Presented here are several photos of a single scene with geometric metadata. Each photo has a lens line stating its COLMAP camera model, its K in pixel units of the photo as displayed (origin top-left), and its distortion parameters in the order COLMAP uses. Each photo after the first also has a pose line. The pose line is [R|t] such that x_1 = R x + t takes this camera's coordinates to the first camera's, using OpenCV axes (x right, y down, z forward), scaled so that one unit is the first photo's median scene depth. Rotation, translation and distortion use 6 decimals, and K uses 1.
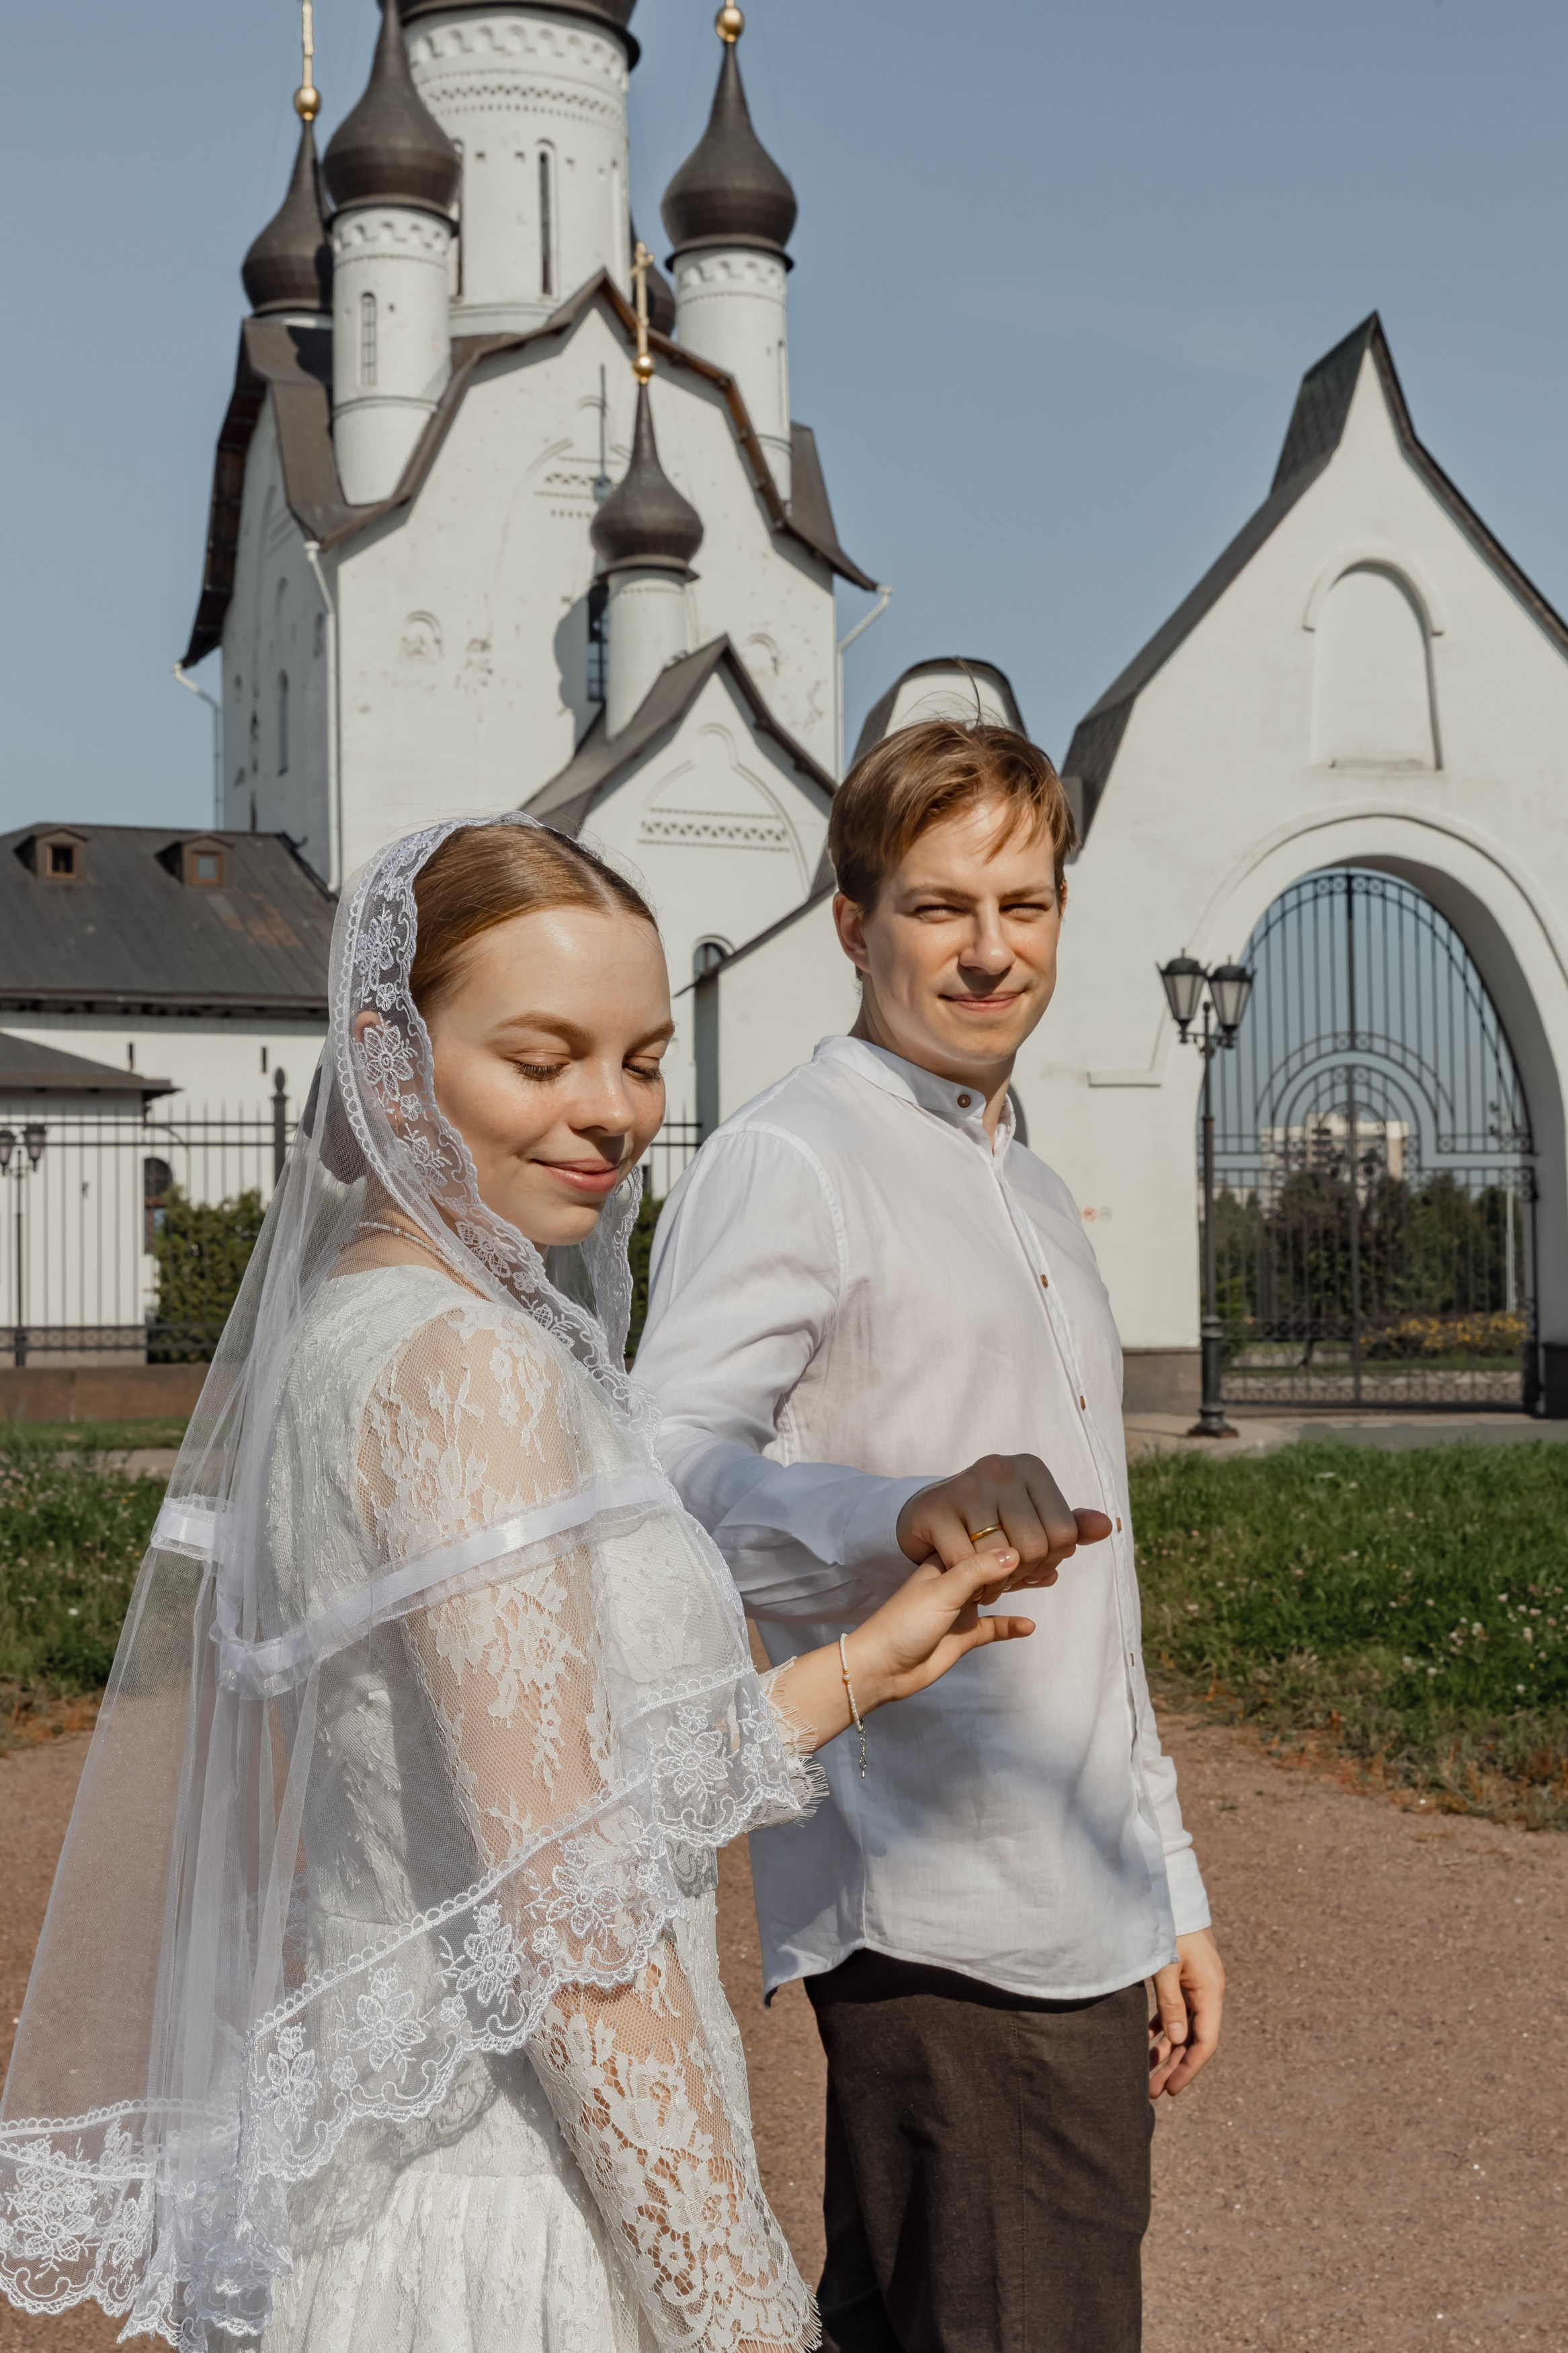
lens RADIAL K [[3229.5, 0, 779.6], [0, 3229.5, 1211.3], [0, 0, 1]] dist [0.013236, 0.029490]
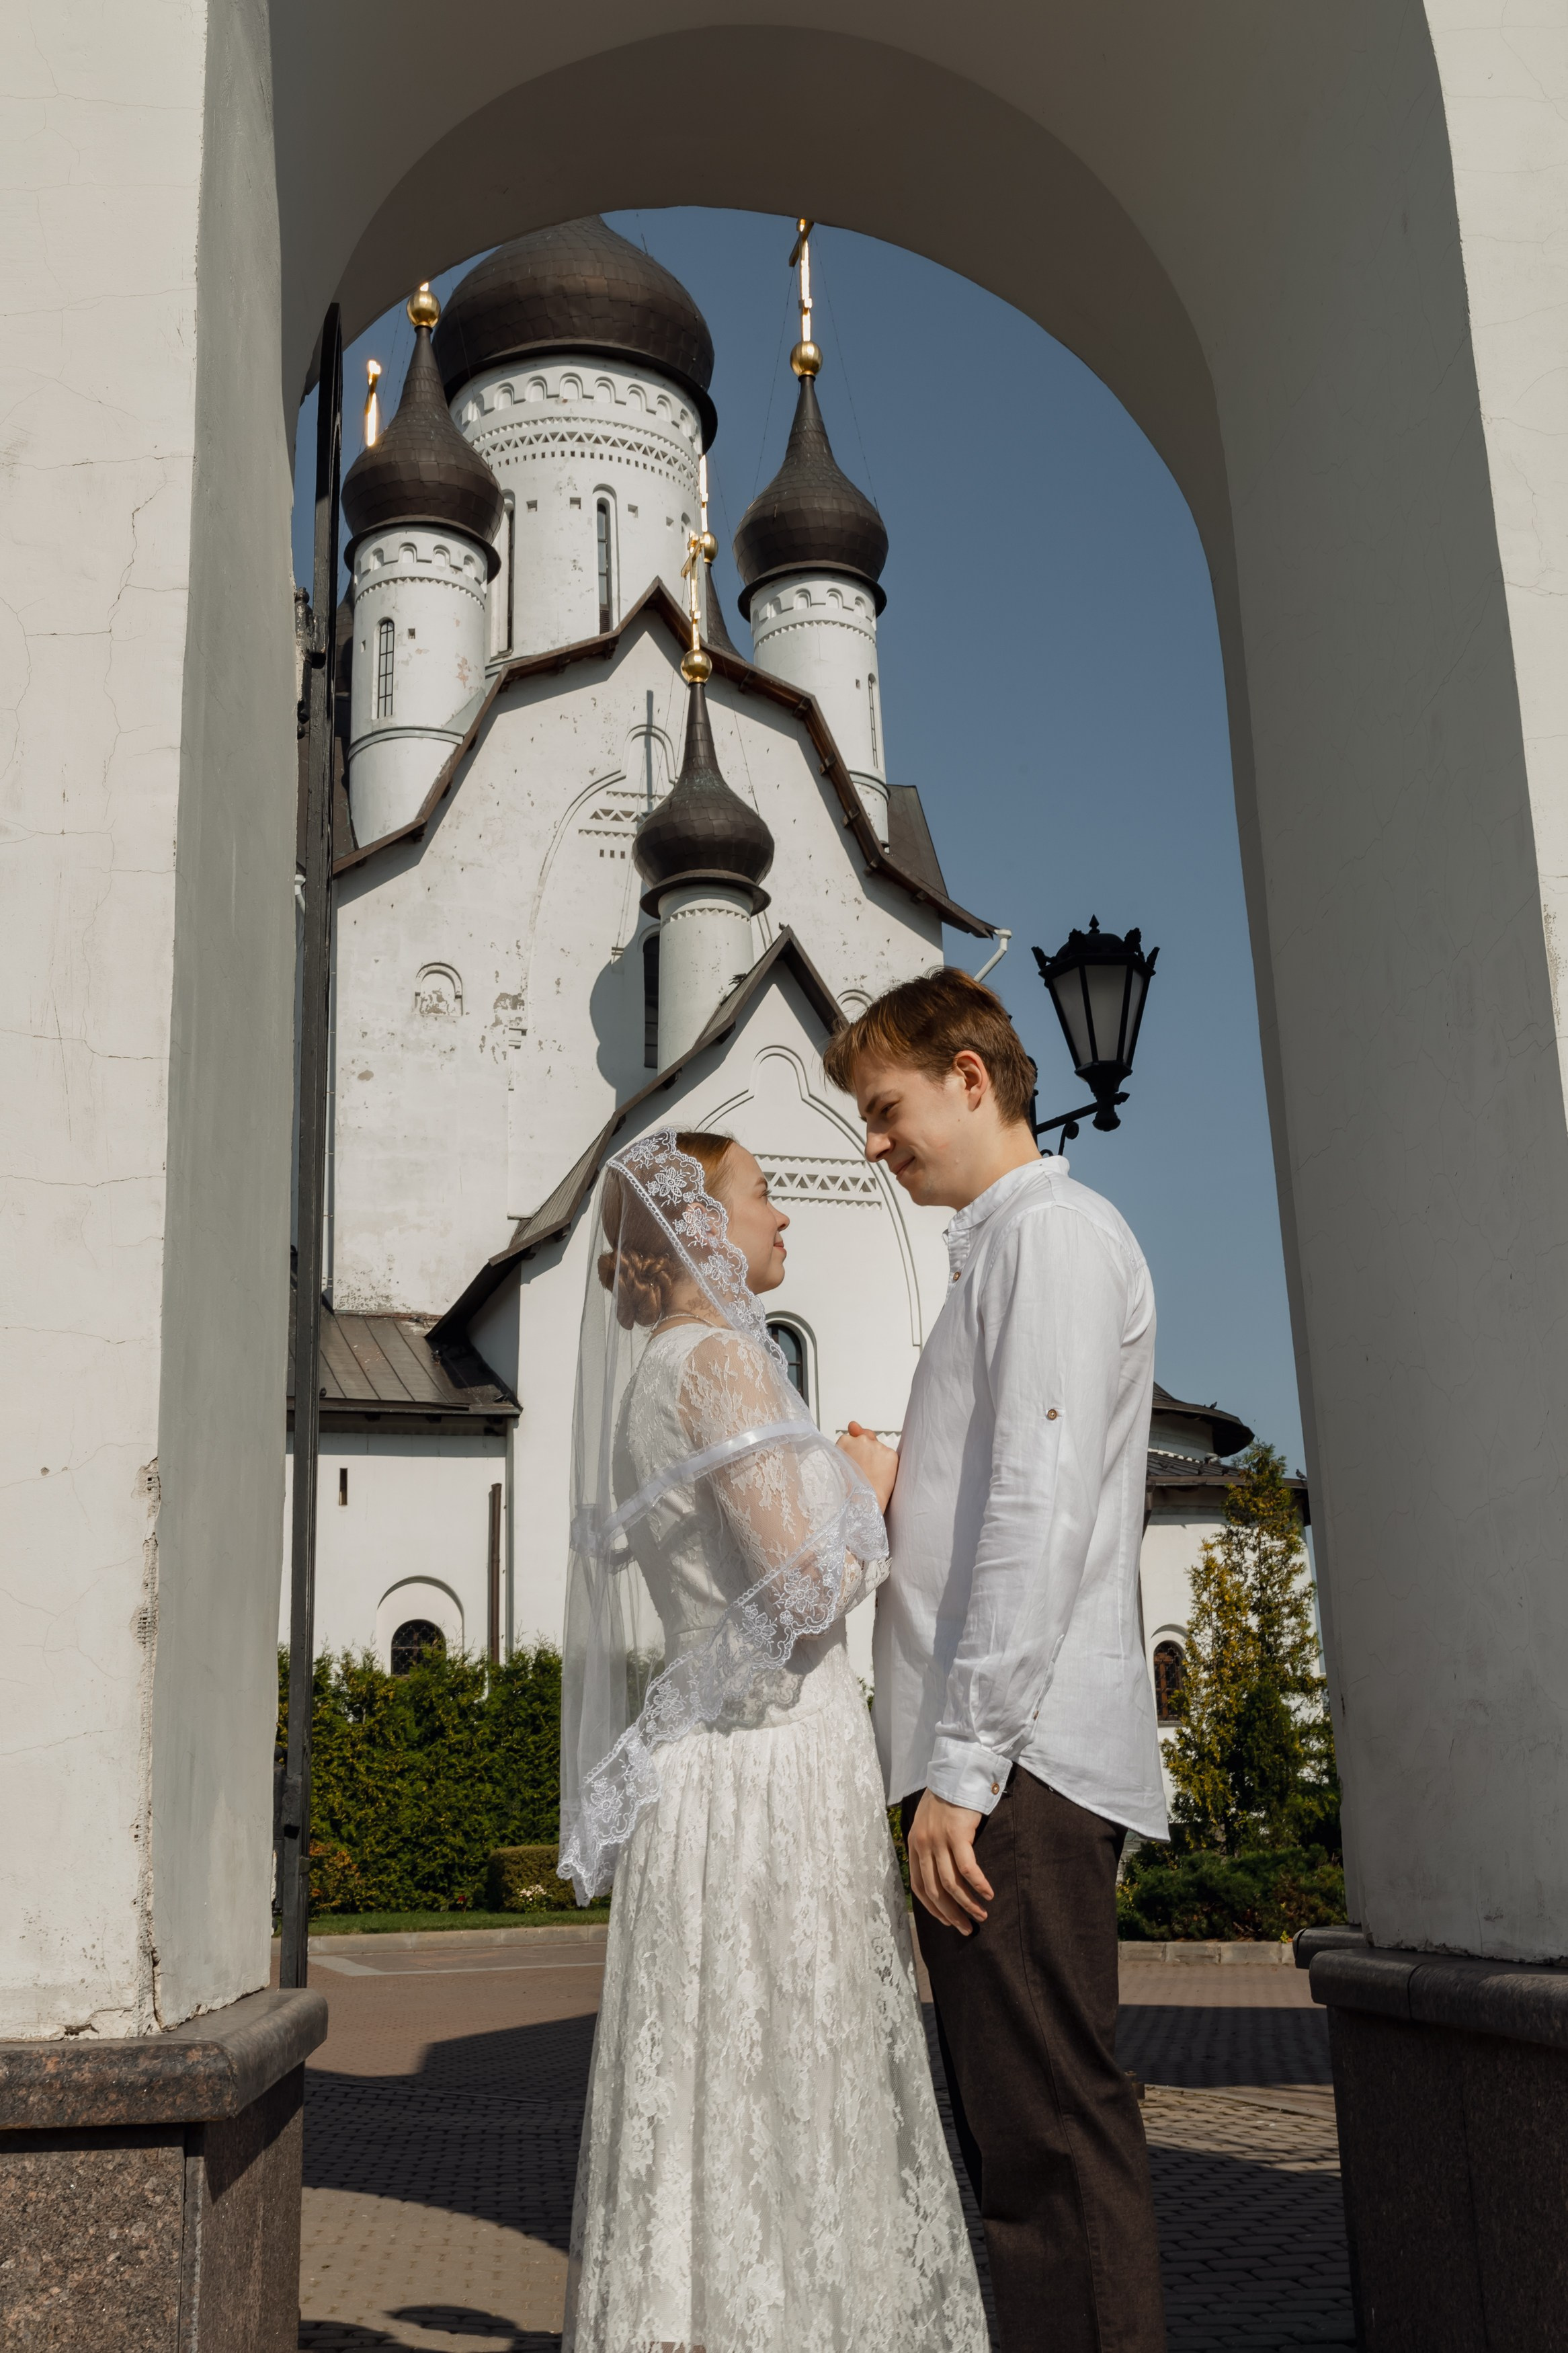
lens RADIAL K [[2458.1, 0, 784.0], [0, 2458.1, 1176.5], [0, 0, 1]] dist [0.014712, 0.028483]
pose [[0.995962, -0.041019, -0.079860, 0.025111], [0.021444, 0.972465, -0.232059, 0.015809], [0.087180, 0.229410, 0.969418, 0.402016]]
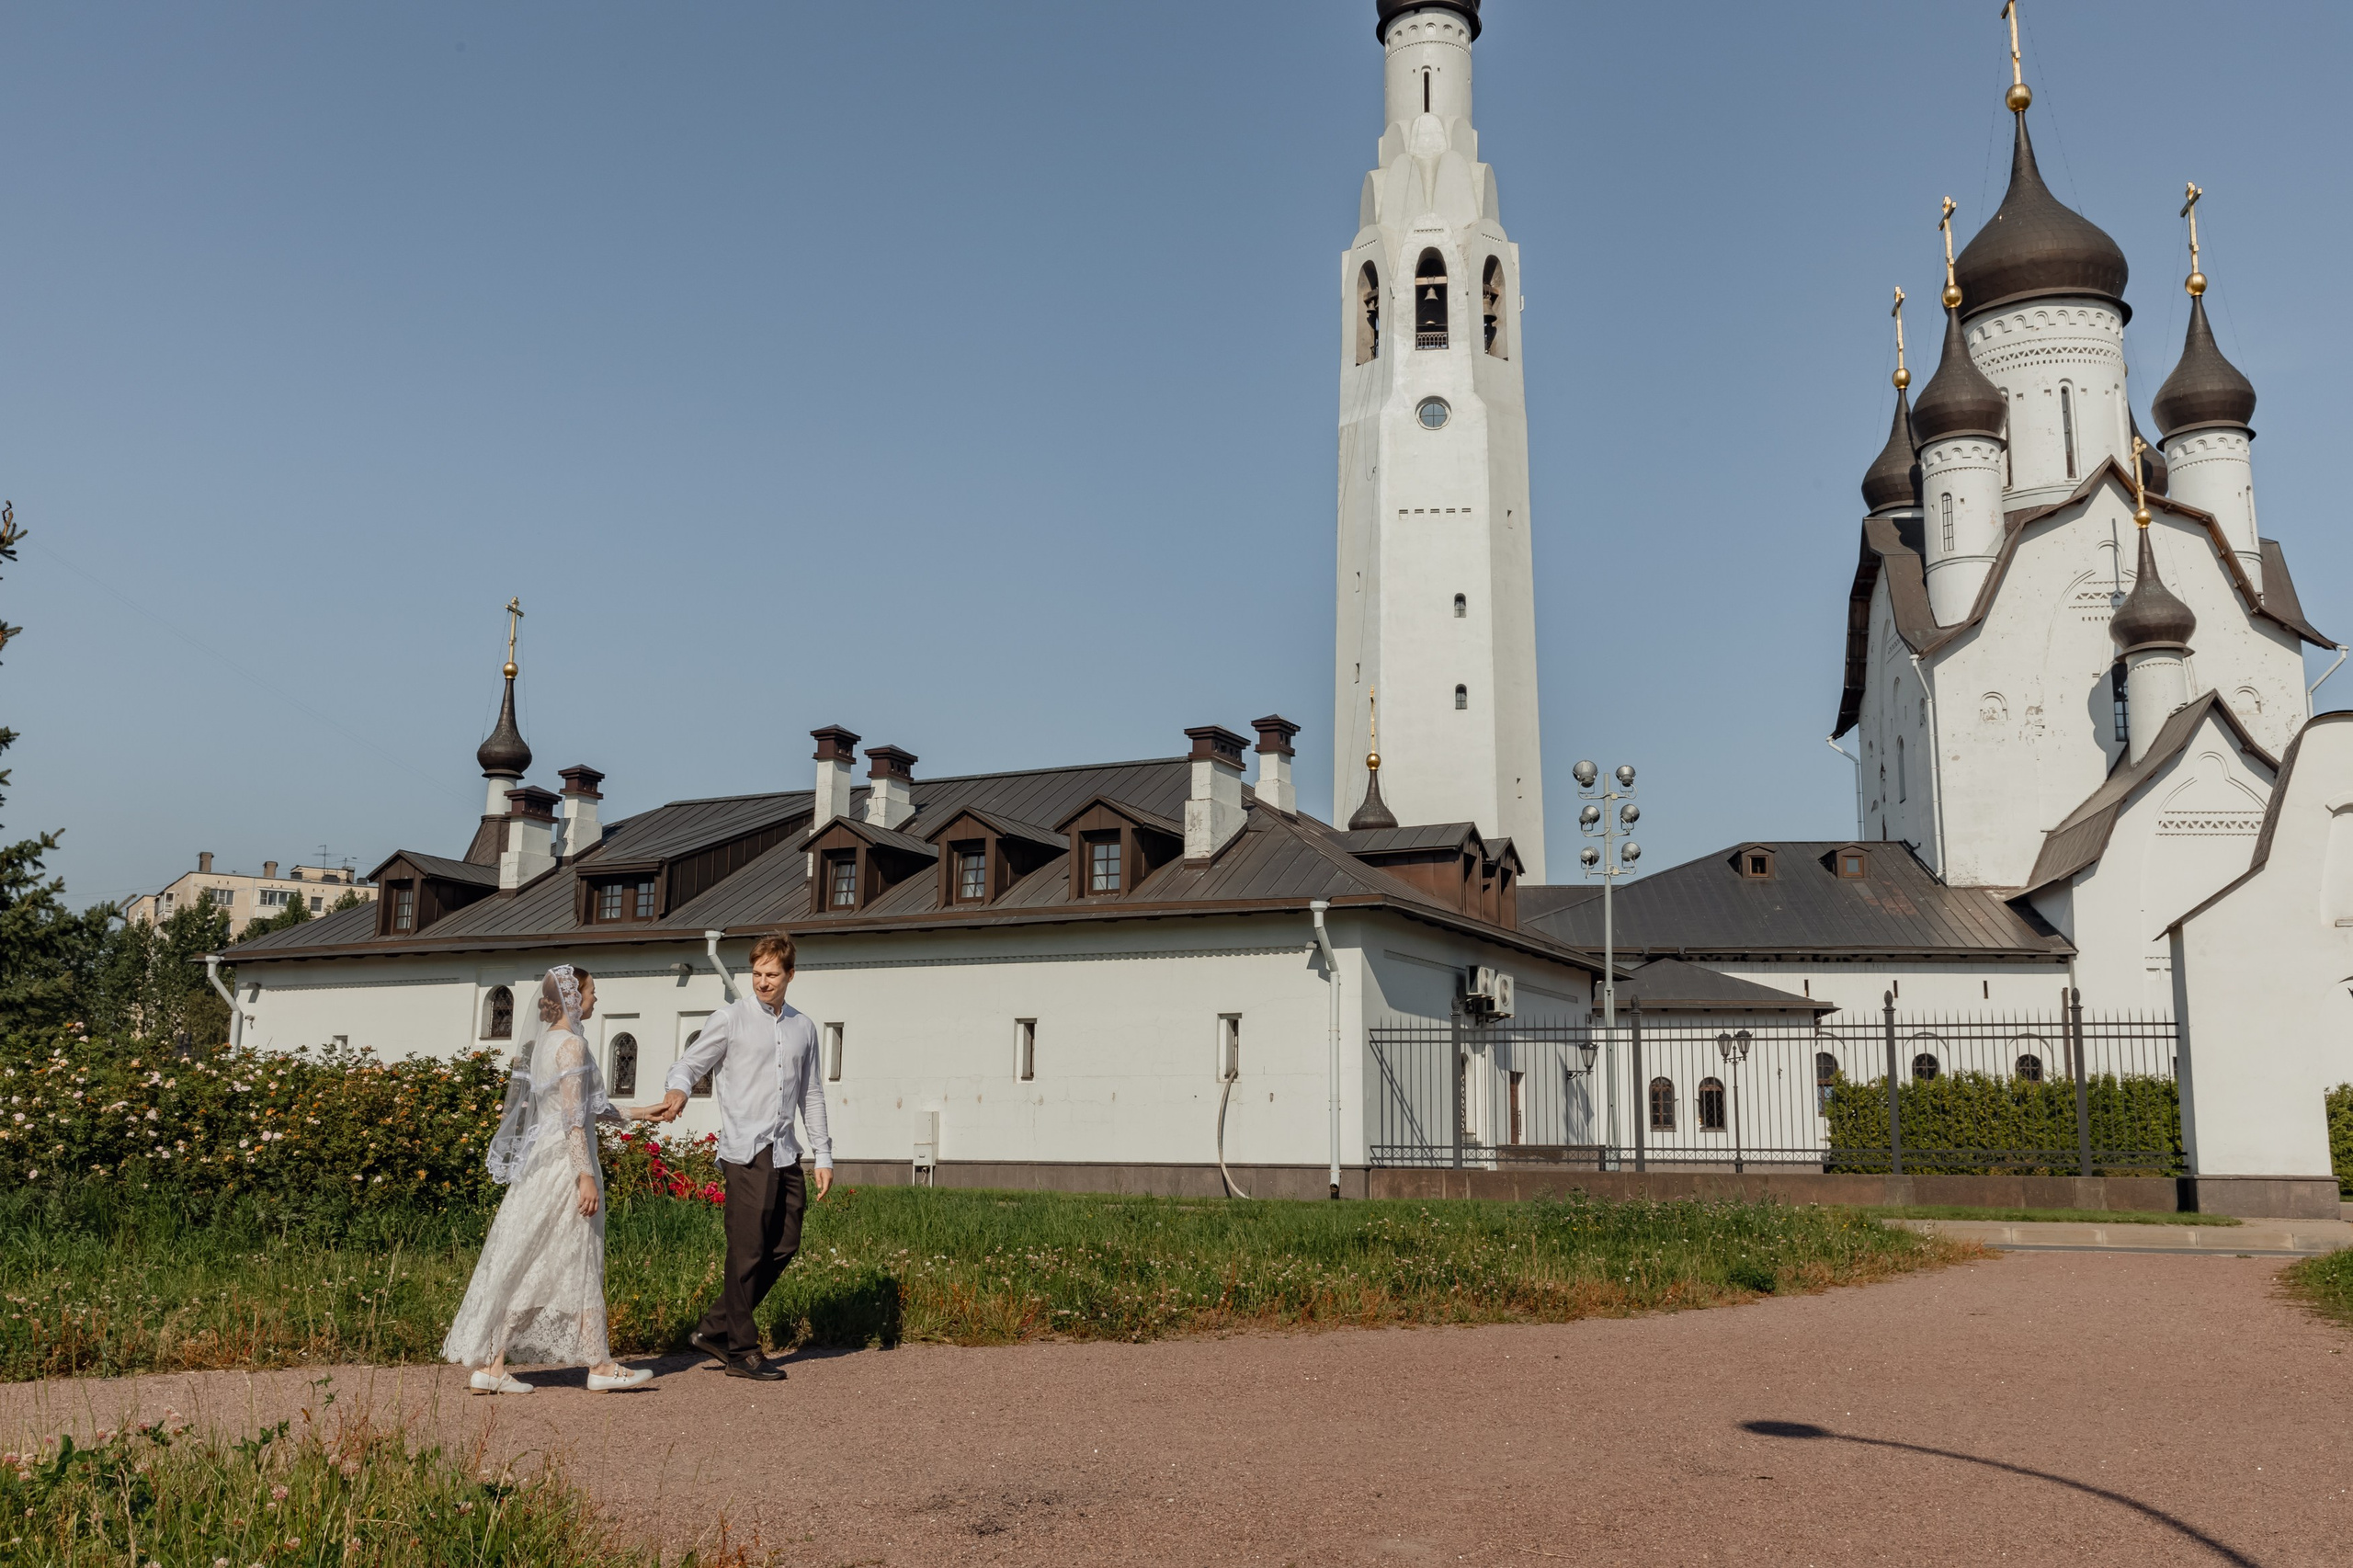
lens RADIAL K [[2130.0, 0, 1174.9], [0, 2130.0, 791.5], [0, 0, 1]] dist [0.015022, 0.011627]
pose [[0.882398, -0.063470, -0.466204, 0.015060], [-0.003173, 0.990034, -0.140792, 0.003609], [0.470494, 0.125714, 0.873402, -0.051969]]
